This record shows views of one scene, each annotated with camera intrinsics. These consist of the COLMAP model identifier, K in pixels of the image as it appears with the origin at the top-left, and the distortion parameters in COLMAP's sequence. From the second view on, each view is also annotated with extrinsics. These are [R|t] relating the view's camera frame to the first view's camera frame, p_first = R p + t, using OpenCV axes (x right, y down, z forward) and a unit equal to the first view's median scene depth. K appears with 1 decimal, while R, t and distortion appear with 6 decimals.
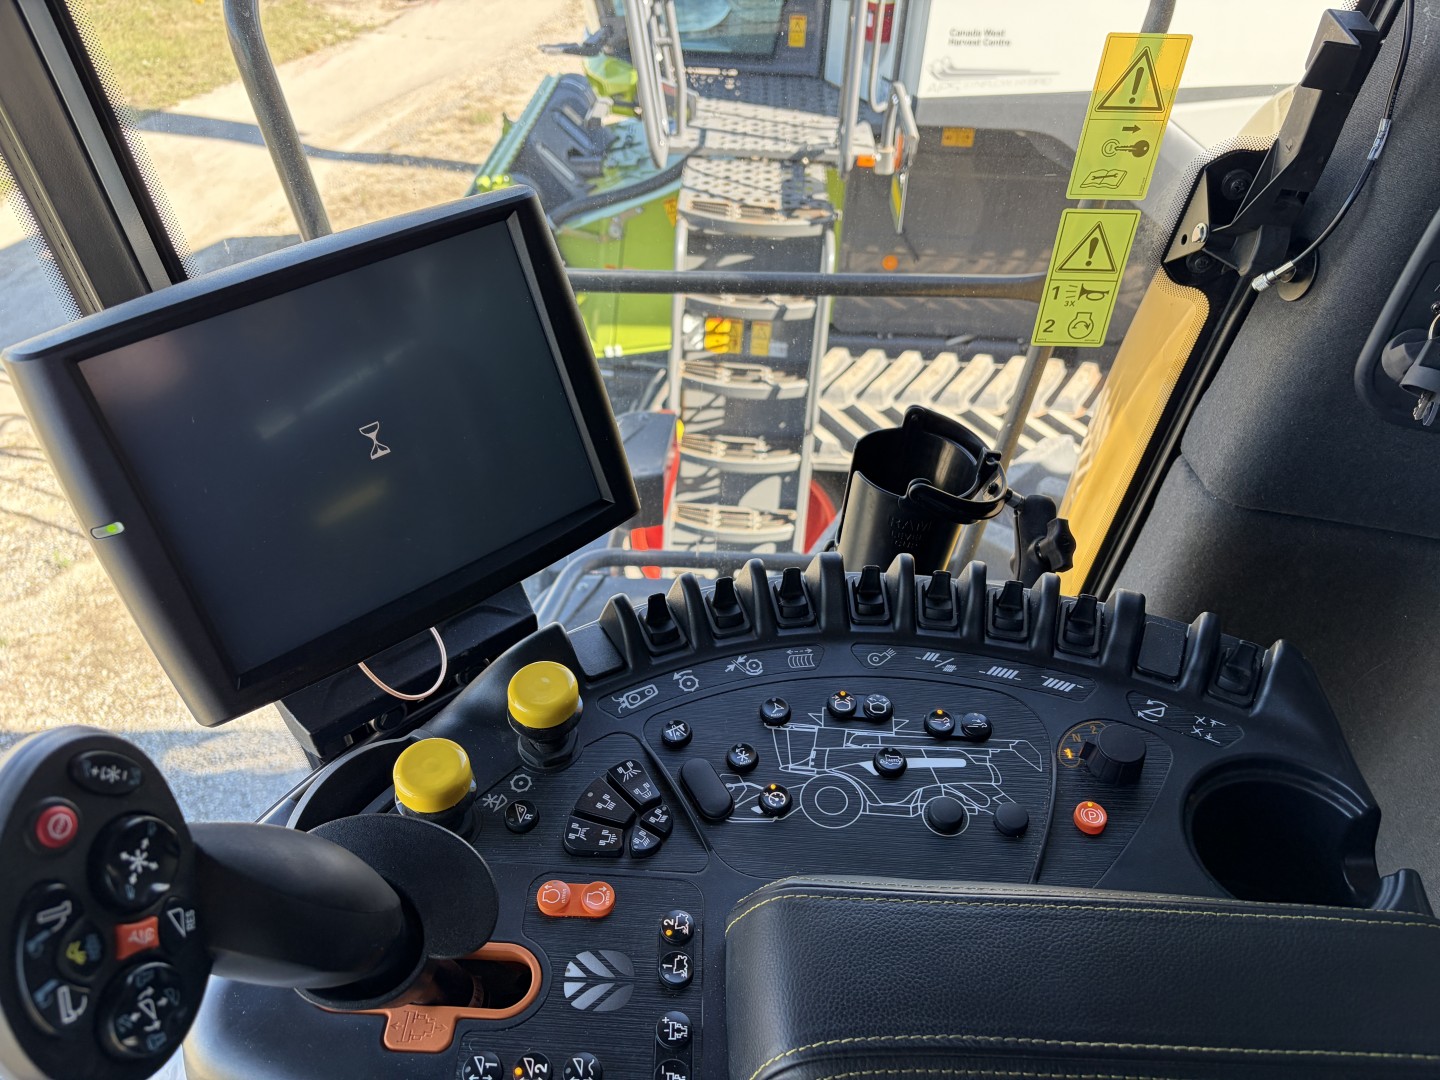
lens RADIAL K [[1089.1, 0, 720.0], [0, 1089.1, 540.0], [0, 0, 1]] dist [0.000053, -0.005007]
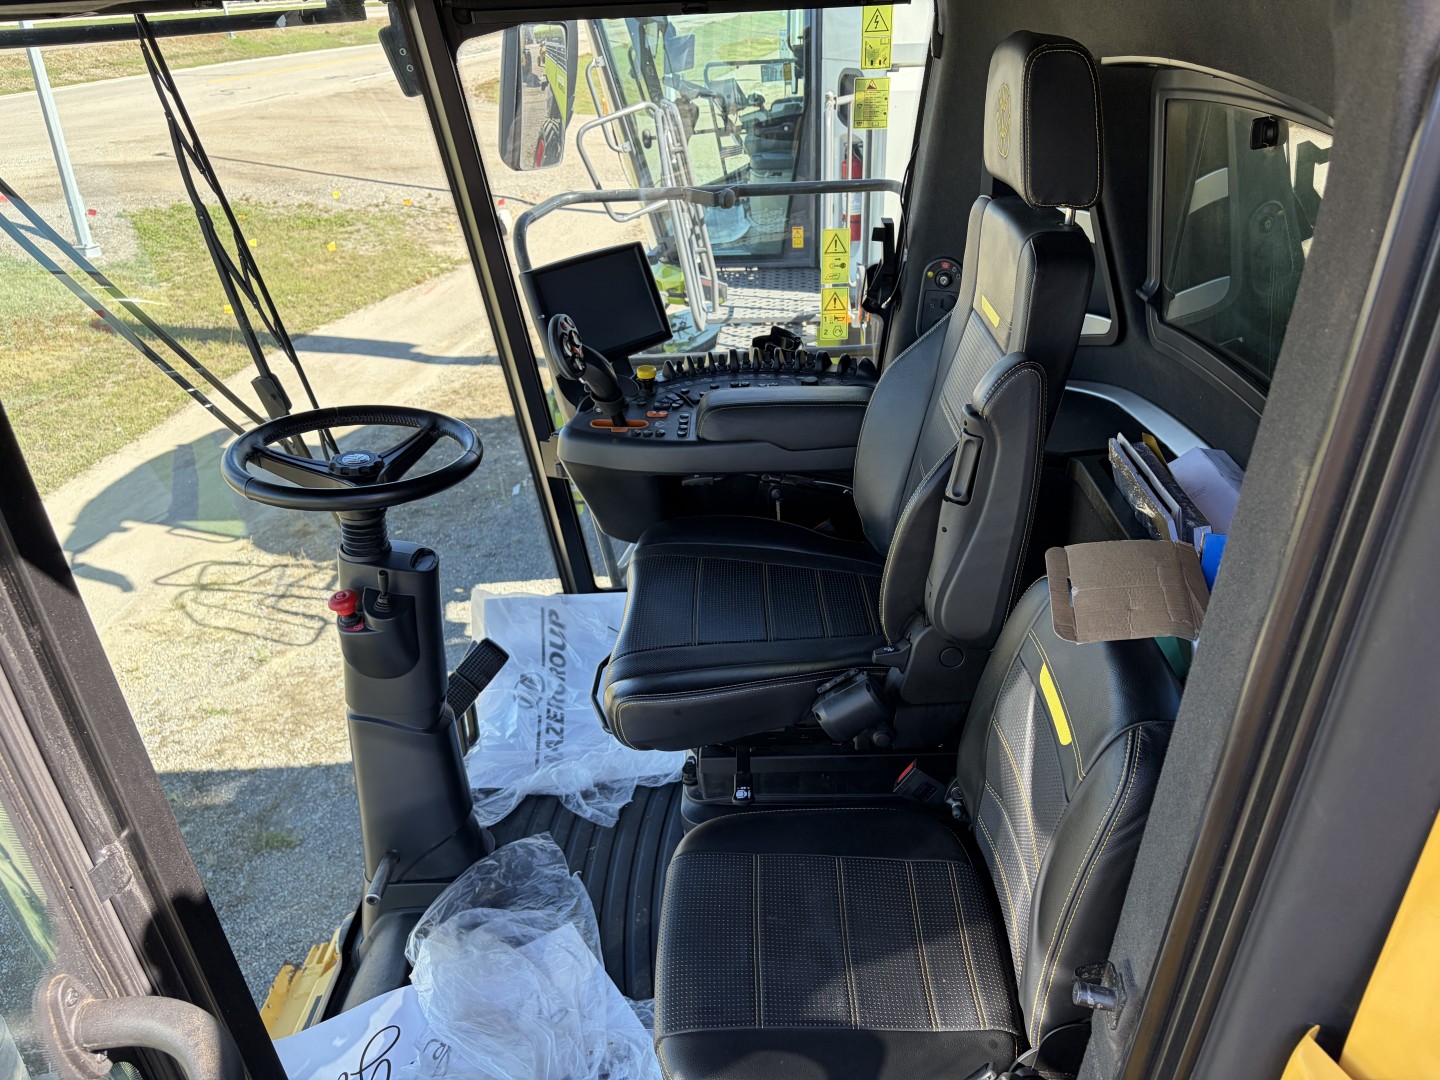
lens RADIAL K [[1018.4, 0, 720.0], [0, 1018.4, 540.0], [0, 0, 1]] dist [0.029055, -0.053298]
pose [[0.996945, -0.052334, -0.057976, 0.026160], [0.042719, 0.986804, -0.156181, 0.111177], [0.065385, 0.153227, 0.986025, -0.228306]]
